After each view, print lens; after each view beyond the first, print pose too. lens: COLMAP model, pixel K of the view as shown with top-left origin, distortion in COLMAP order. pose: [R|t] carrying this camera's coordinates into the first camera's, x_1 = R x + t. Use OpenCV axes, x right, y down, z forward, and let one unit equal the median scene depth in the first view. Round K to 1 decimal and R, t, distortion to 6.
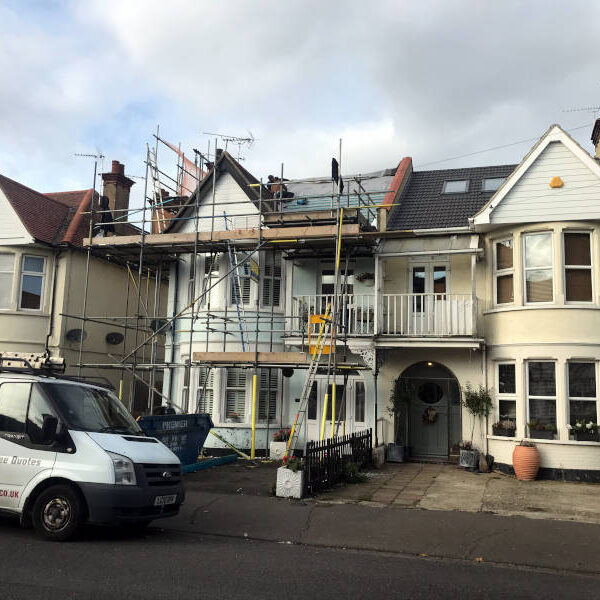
lens RADIAL K [[656.1, 0, 300.0], [0, 656.1, 300.0], [0, 0, 1]] dist [0.117458, -0.292065]
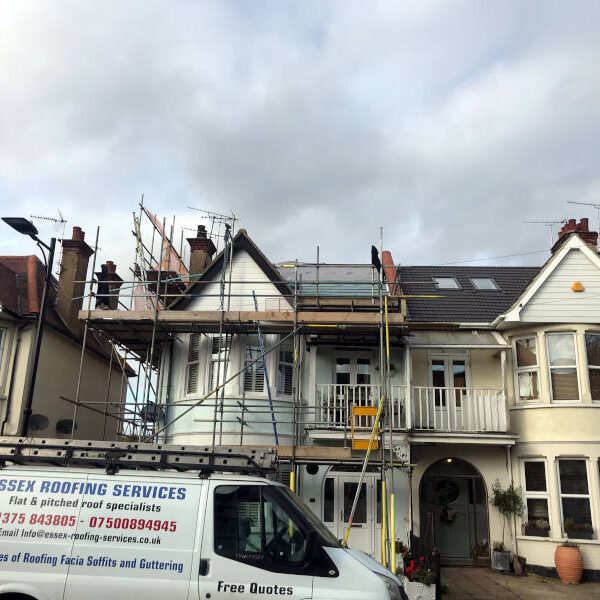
lens RADIAL K [[656.1, 0, 300.0], [0, 656.1, 300.0], [0, 0, 1]] dist [0.117458, -0.292065]
pose [[0.966397, 0.067451, 0.248048, -0.291359], [-0.033658, 0.989855, -0.138036, 0.005020], [-0.254842, 0.125048, 0.958863, 0.094015]]
